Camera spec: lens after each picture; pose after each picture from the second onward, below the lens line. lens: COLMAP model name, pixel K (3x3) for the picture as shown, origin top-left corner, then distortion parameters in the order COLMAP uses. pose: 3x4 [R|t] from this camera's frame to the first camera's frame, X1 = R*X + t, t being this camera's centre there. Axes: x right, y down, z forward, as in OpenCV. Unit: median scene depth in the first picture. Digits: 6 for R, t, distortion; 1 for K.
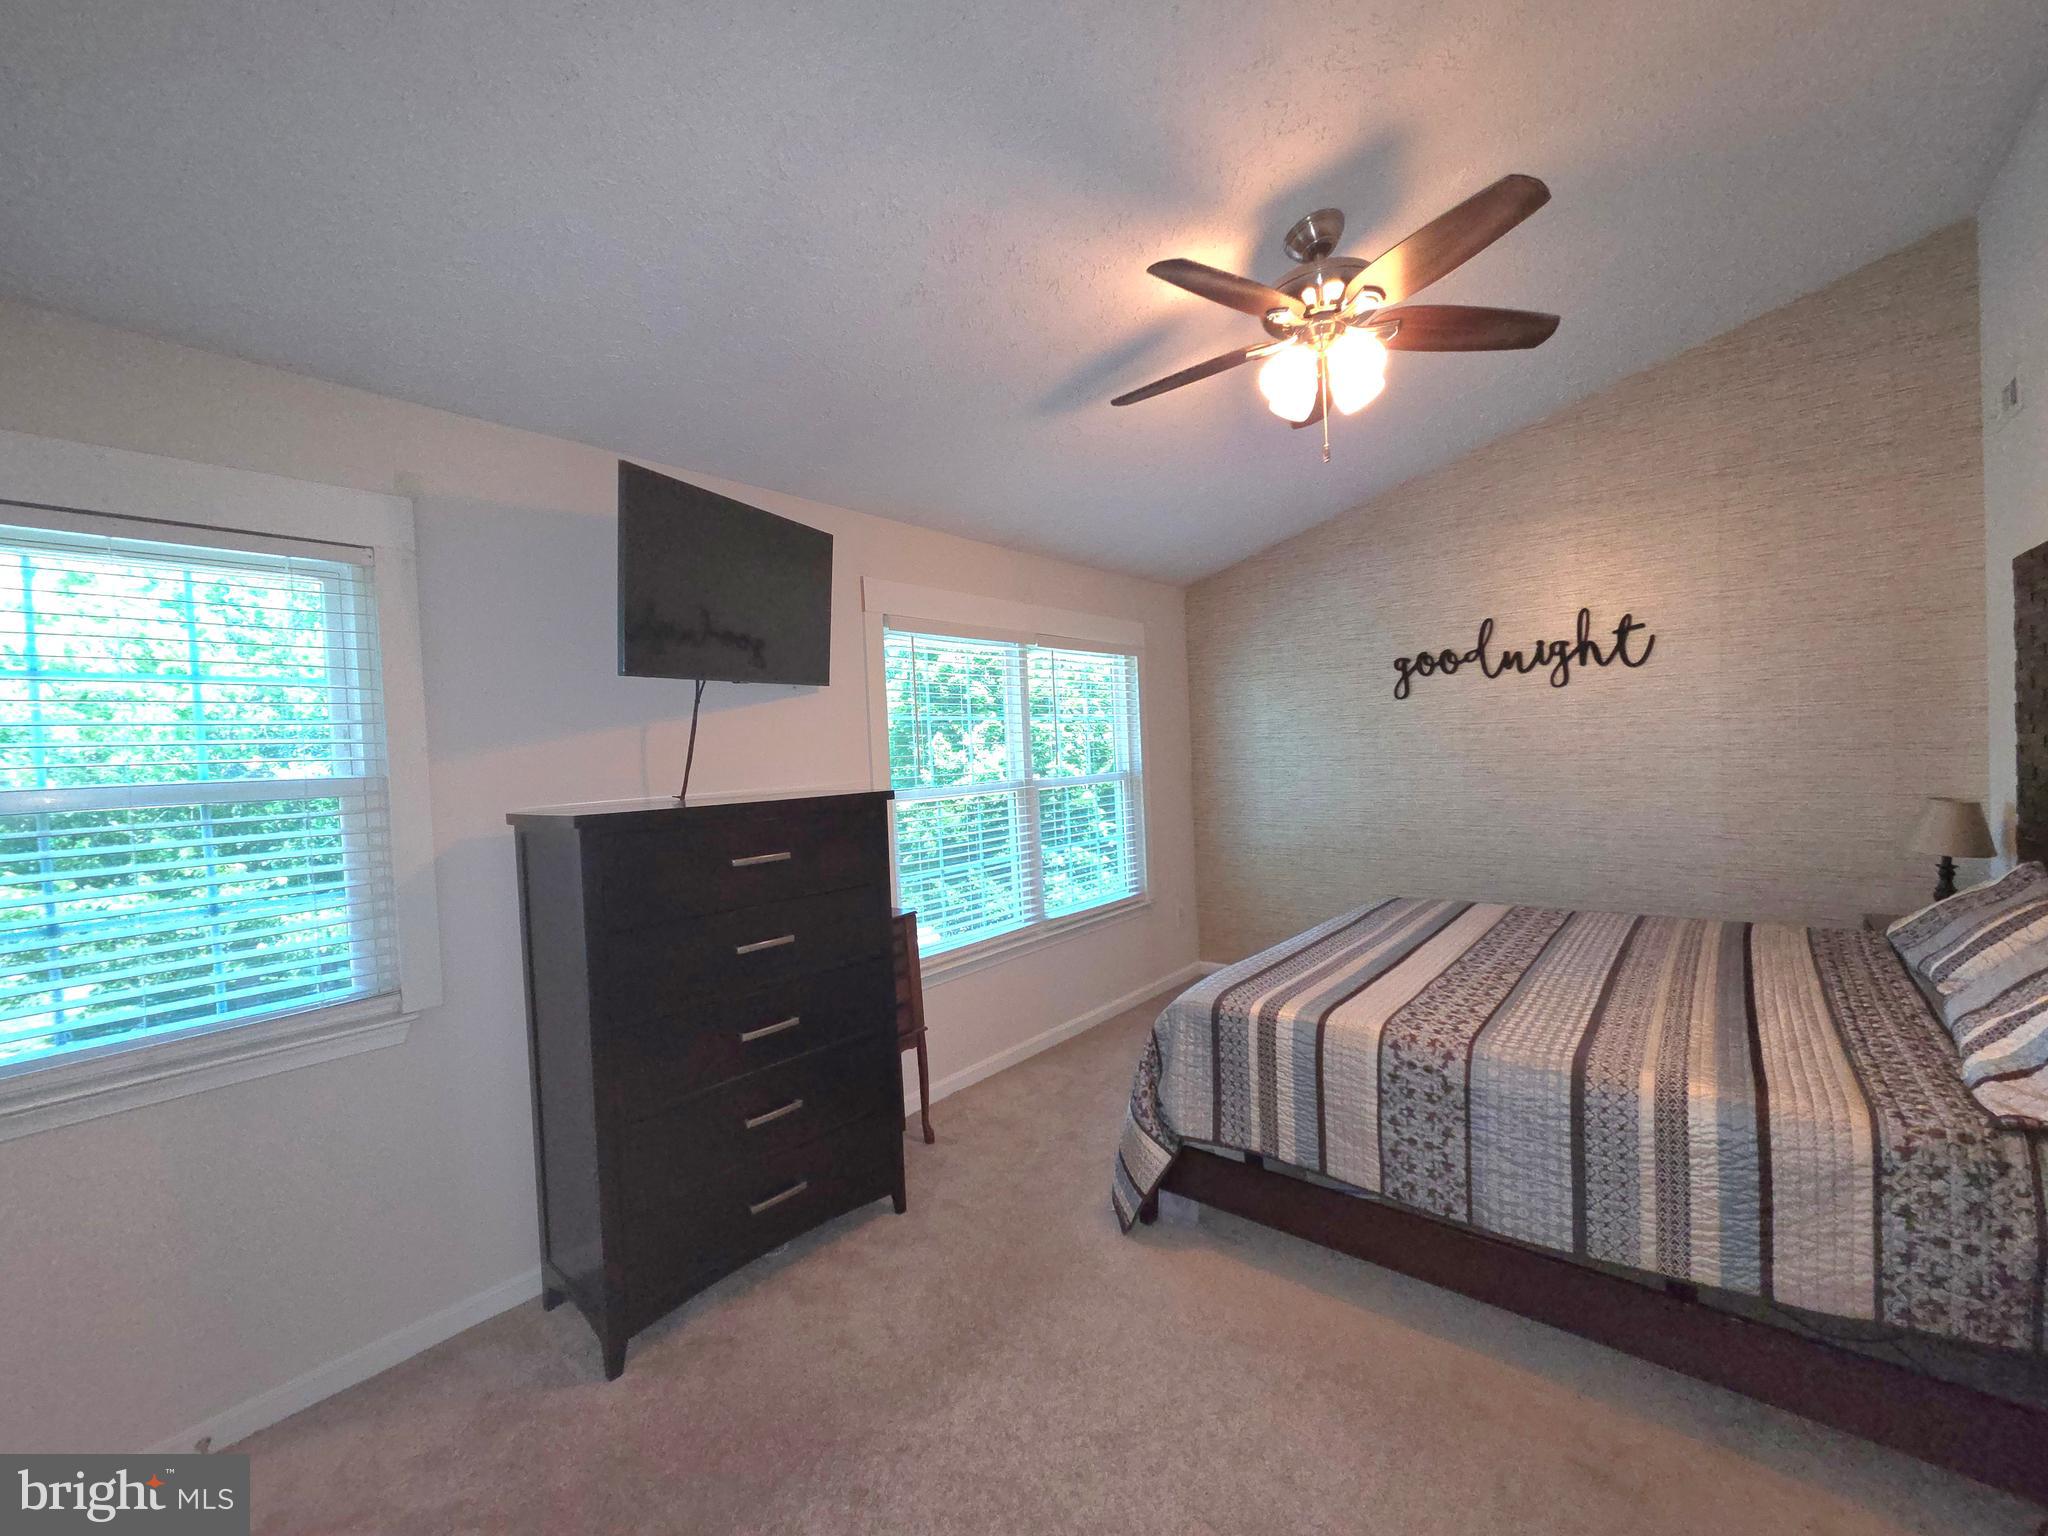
lens RADIAL K [[830.9, 0, 1021.2], [0, 830.9, 778.2], [0, 0, 1]] dist [0.003200, -0.000343]
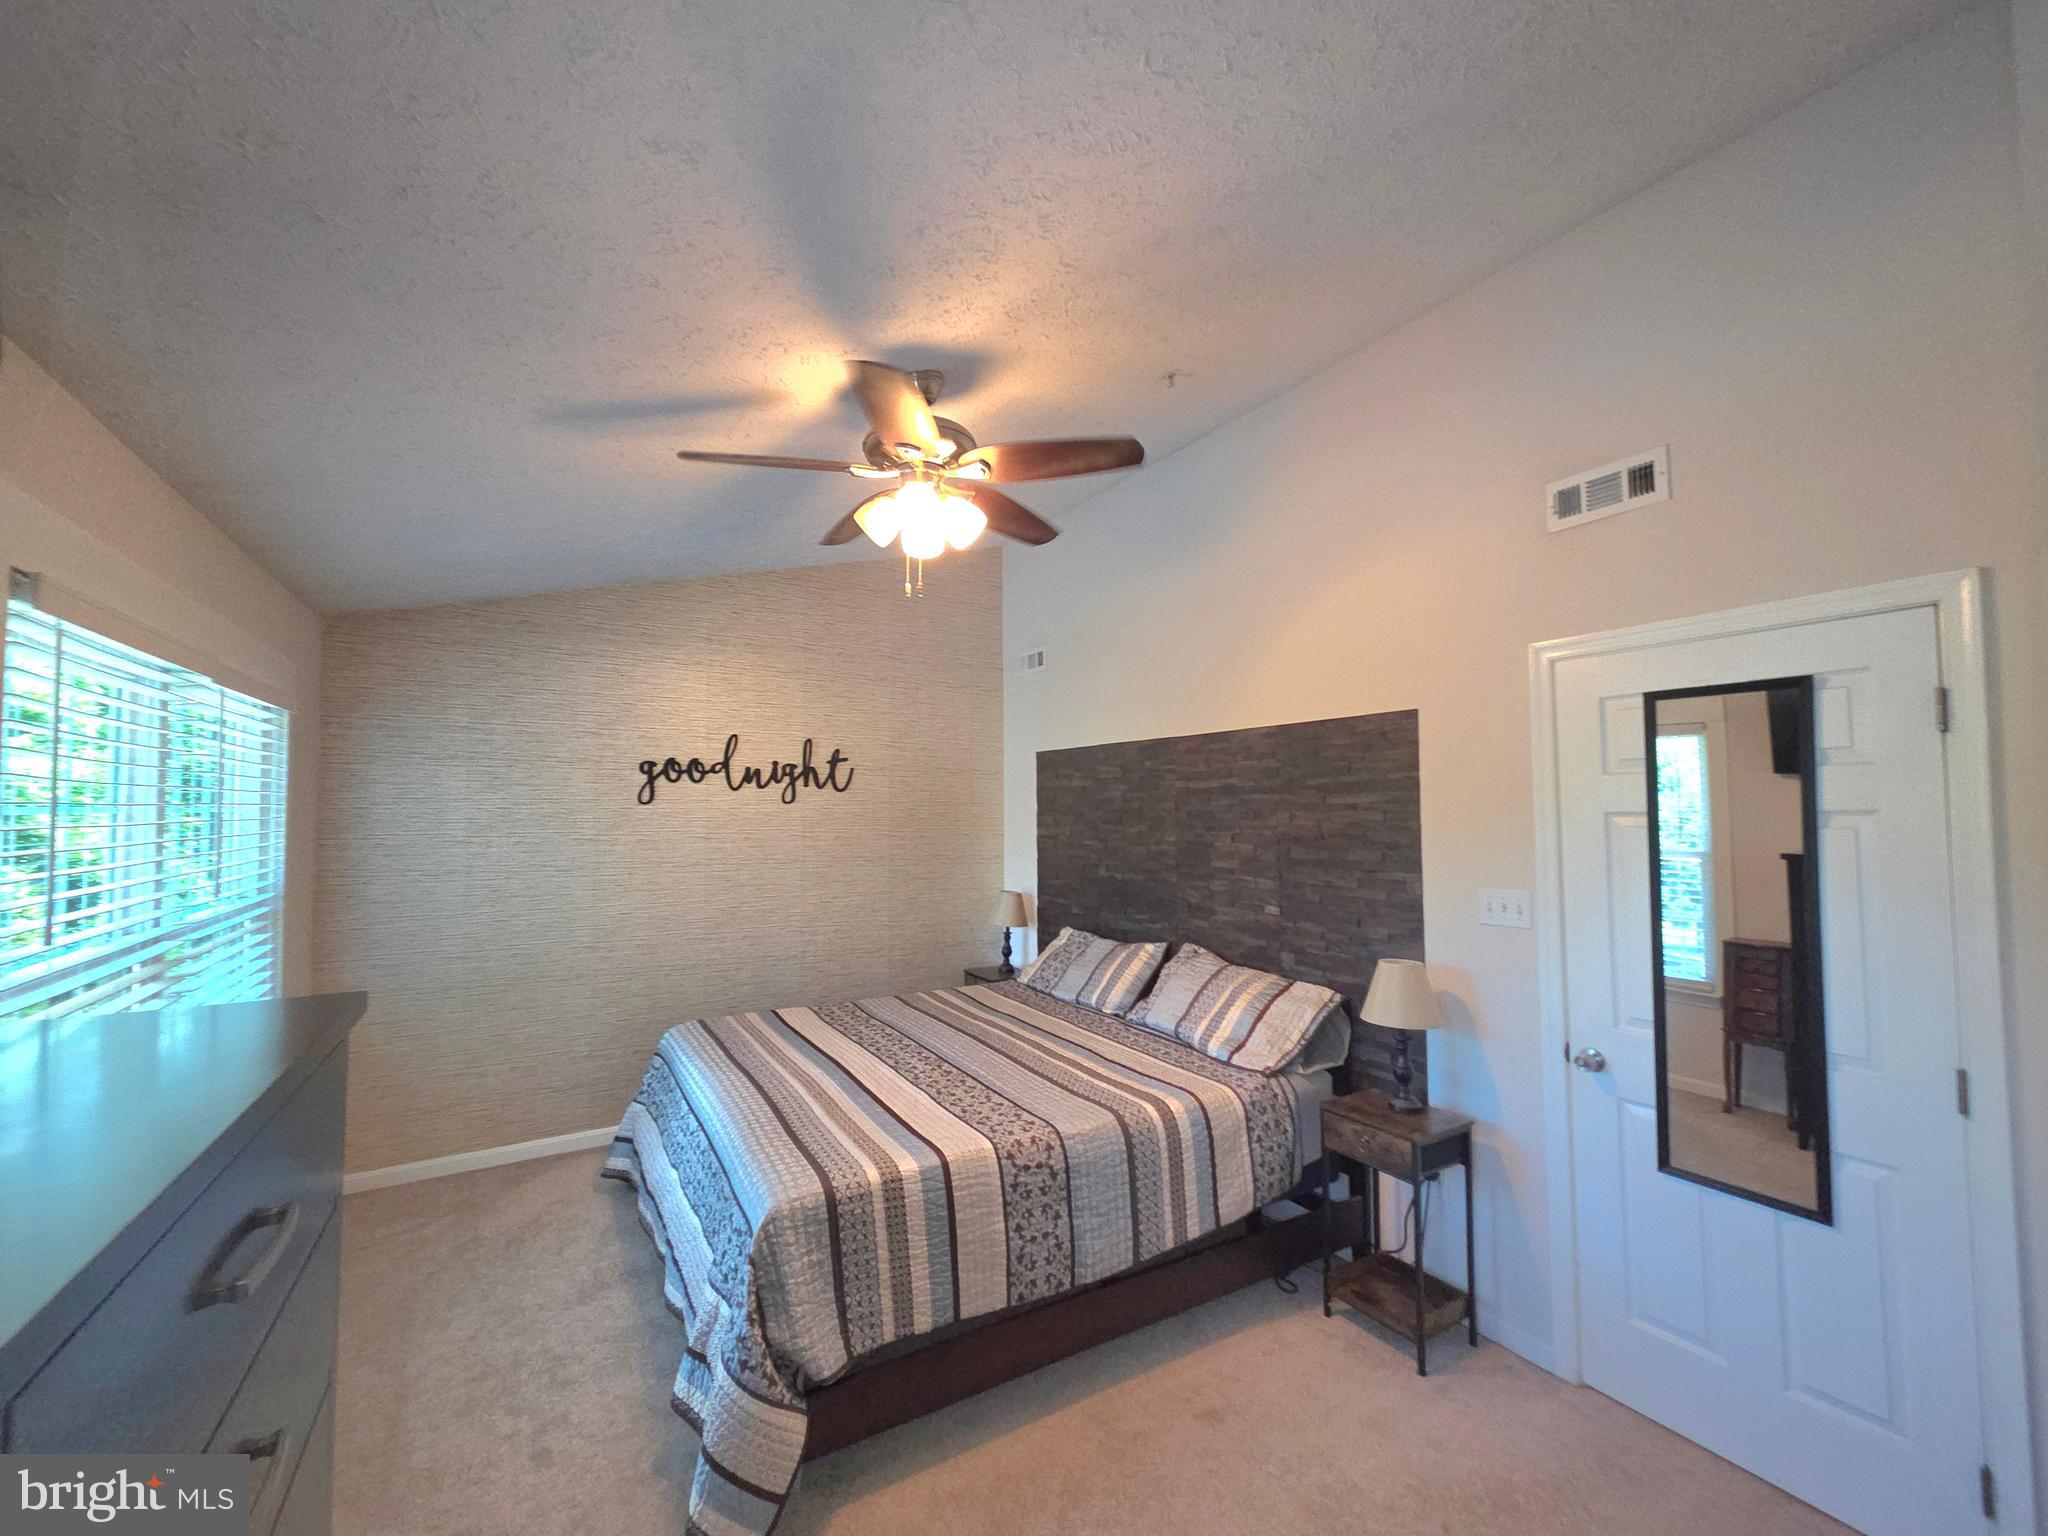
lens RADIAL K [[830.3, 0, 1016.2], [0, 830.3, 783.8], [0, 0, 1]] dist [0.000634, -0.000219]
pose [[0.335218, 0.072602, 0.939339, -0.337290], [0.017193, 0.996389, -0.083147, -0.039326], [-0.941984, 0.044022, 0.332760, 0.348582]]
